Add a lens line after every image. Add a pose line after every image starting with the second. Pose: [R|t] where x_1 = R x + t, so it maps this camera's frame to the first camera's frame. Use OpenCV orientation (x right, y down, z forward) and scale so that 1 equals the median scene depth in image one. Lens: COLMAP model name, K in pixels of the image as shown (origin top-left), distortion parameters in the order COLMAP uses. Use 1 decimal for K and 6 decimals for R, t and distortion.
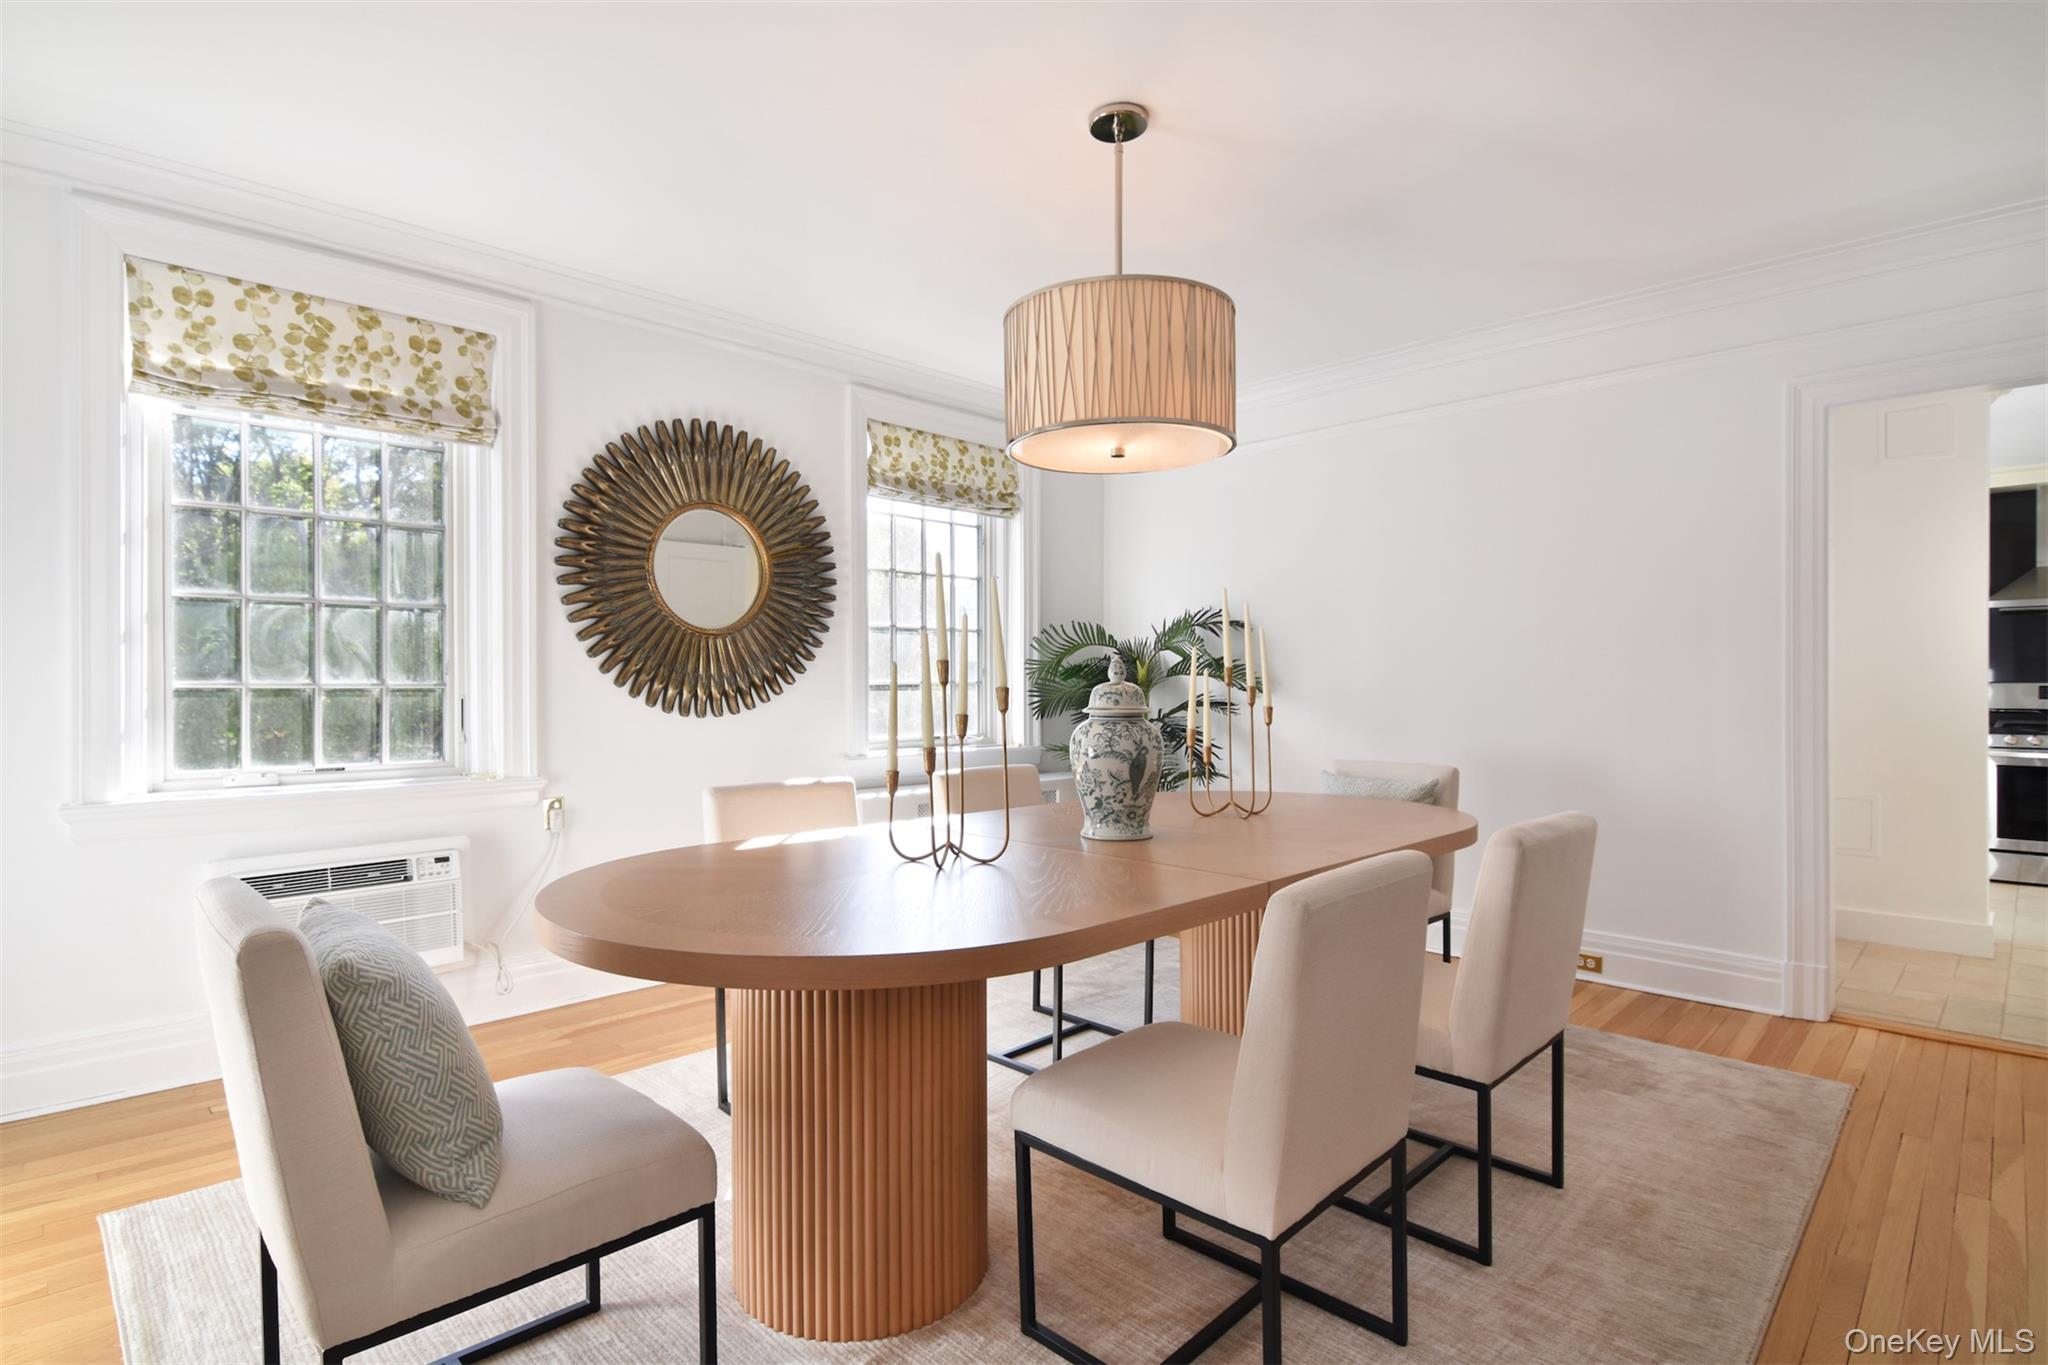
lens RADIAL K [[999.6, 0, 1005.5], [0, 999.6, 677.2], [0, 0, 1]] dist [-0.032822, -0.001154]
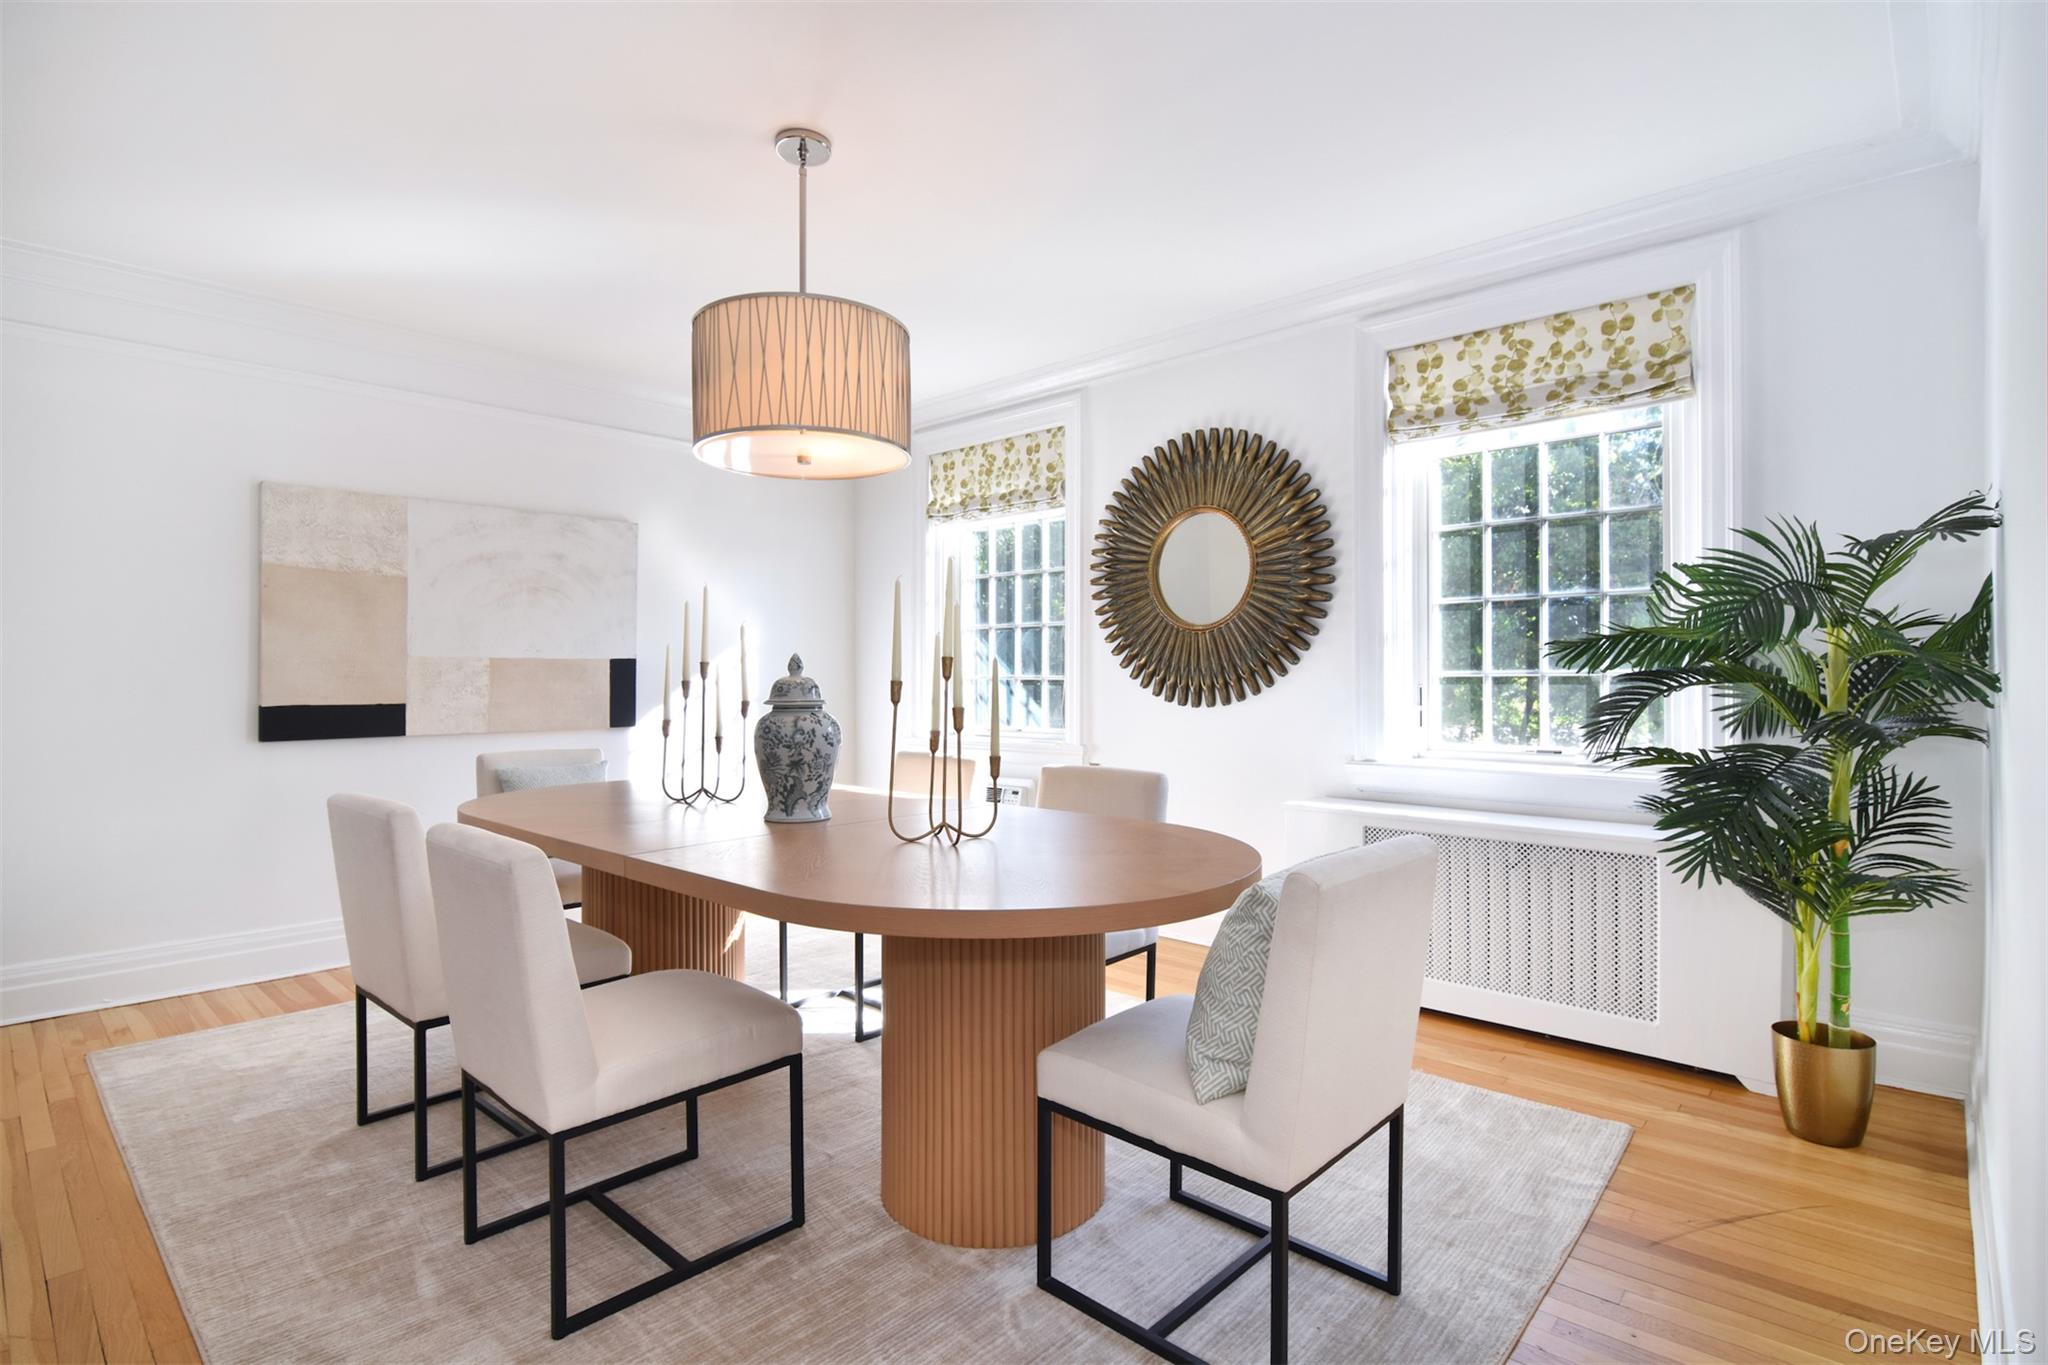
lens RADIAL K [[999.6, 0, 1005.5], [0, 999.6, 677.2], [0, 0, 1]] dist [-0.032822, -0.001154]
pose [[0.033112, 0.000598, -0.999451, 0.757984], [0.012137, 0.999926, 0.001001, 0.003982], [0.999378, -0.012163, 0.033103, 0.747671]]
